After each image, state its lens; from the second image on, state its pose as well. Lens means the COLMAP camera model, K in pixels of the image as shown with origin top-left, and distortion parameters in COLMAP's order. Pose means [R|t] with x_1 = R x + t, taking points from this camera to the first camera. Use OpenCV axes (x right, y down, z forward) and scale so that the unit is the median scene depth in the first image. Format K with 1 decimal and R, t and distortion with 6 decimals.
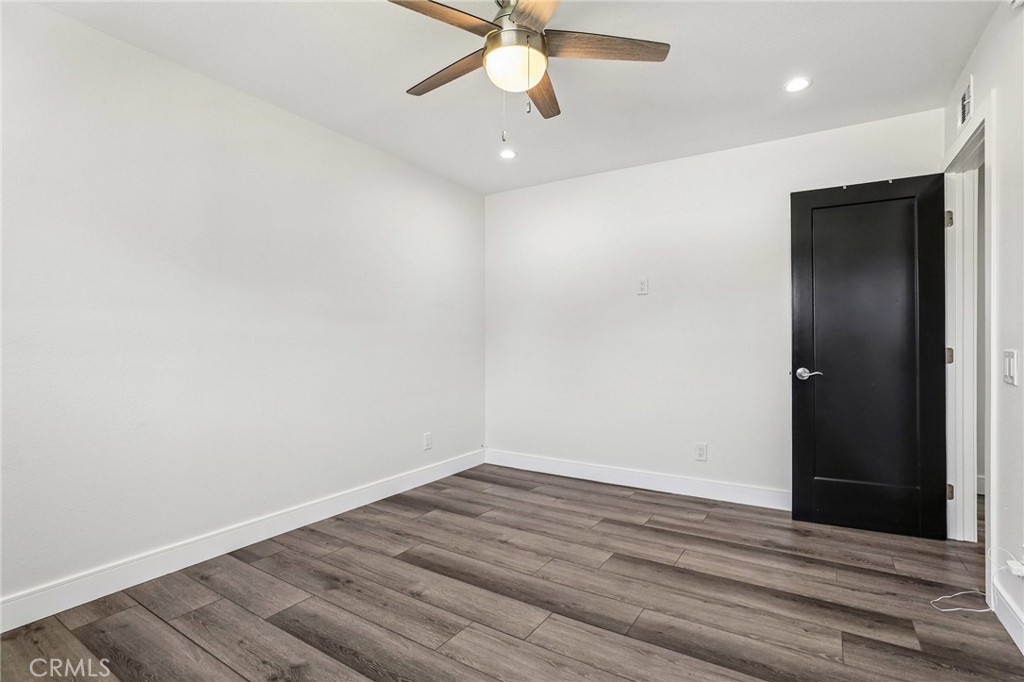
lens RADIAL K [[481.8, 0, 524.7], [0, 481.8, 343.7], [0, 0, 1]] dist [-0.030380, 0.010289]
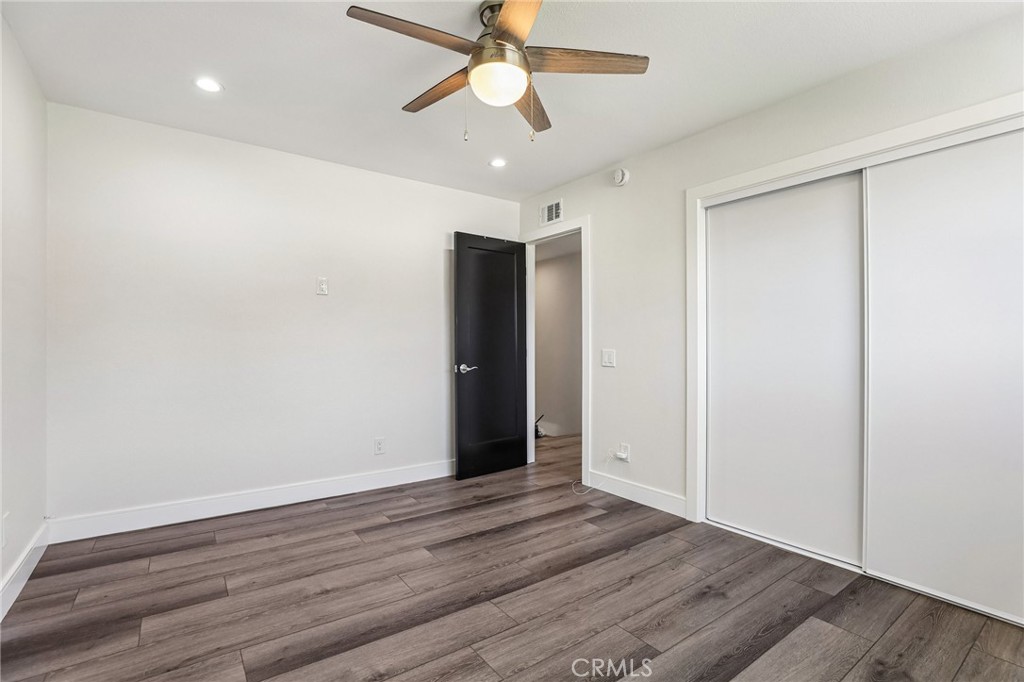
lens RADIAL K [[481.8, 0, 501.1], [0, 481.8, 335.4], [0, 0, 1]] dist [-0.030380, 0.010289]
pose [[0.384016, 0.021023, 0.923087, -0.658634], [-0.003228, 0.999765, -0.021426, -0.002751], [-0.923321, 0.005248, 0.383994, 0.402500]]
